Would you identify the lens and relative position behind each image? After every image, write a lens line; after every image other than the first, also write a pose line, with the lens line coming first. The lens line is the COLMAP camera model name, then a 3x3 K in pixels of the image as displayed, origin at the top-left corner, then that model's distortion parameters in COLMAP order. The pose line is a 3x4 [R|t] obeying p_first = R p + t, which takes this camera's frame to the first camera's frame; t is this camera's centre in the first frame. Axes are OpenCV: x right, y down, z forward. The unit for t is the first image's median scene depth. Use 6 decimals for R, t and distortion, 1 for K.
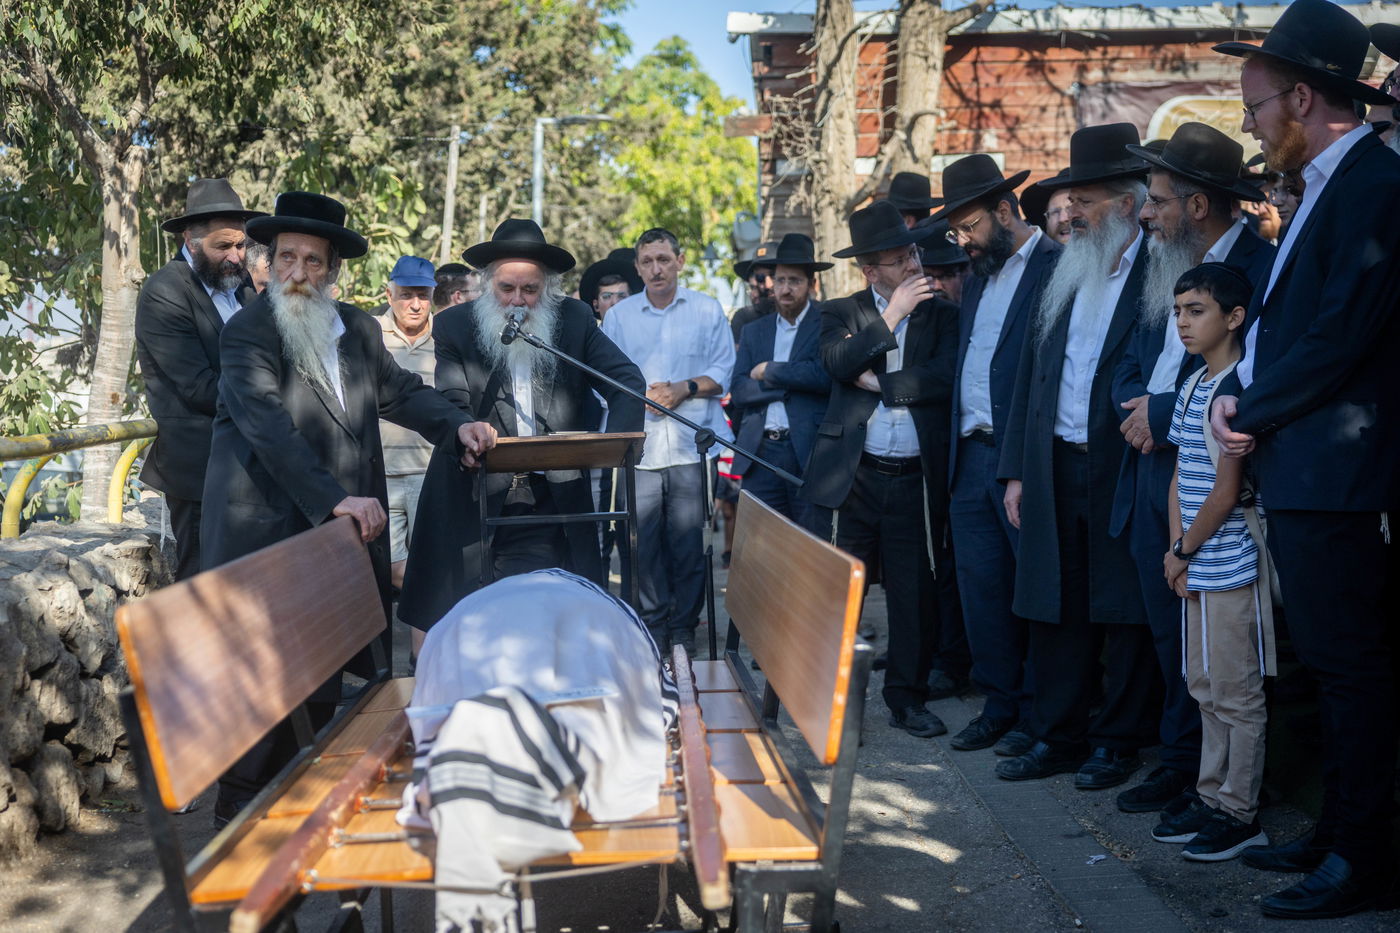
lens RADIAL K [[1927.2, 0, 698.9], [0, 1927.2, 466.6], [0, 0, 1]] dist [0.048145, 0.000000]
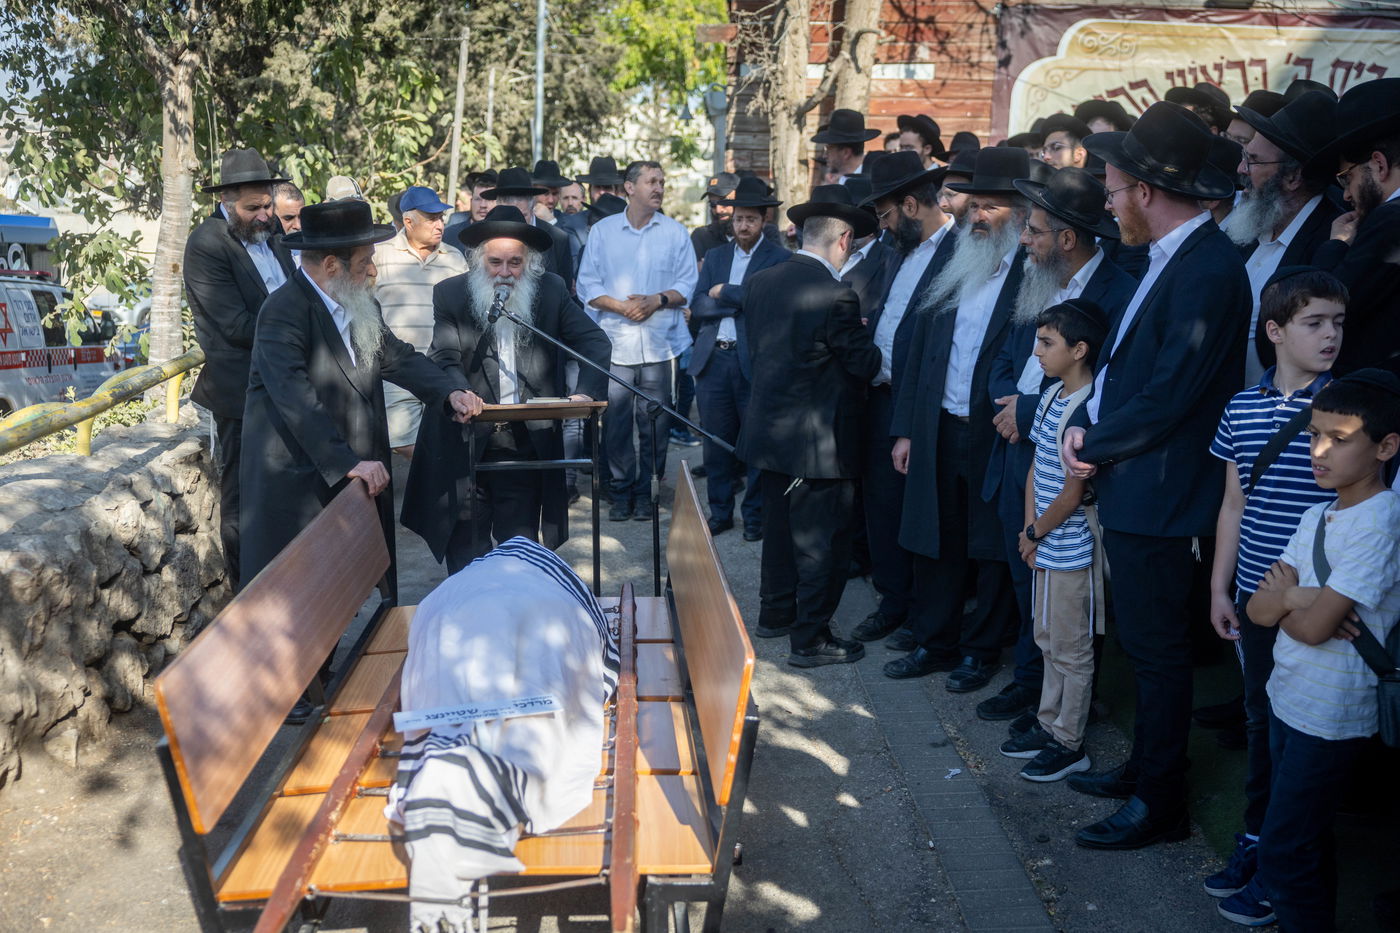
lens RADIAL K [[1611.4, 0, 693.3], [0, 1611.4, 464.6], [0, 0, 1]] dist [0.065416, 0.000000]
pose [[0.999617, 0.025767, 0.010091, 0.017682], [-0.026914, 0.990079, 0.137908, -0.117494], [-0.006437, -0.138127, 0.990394, -0.011957]]
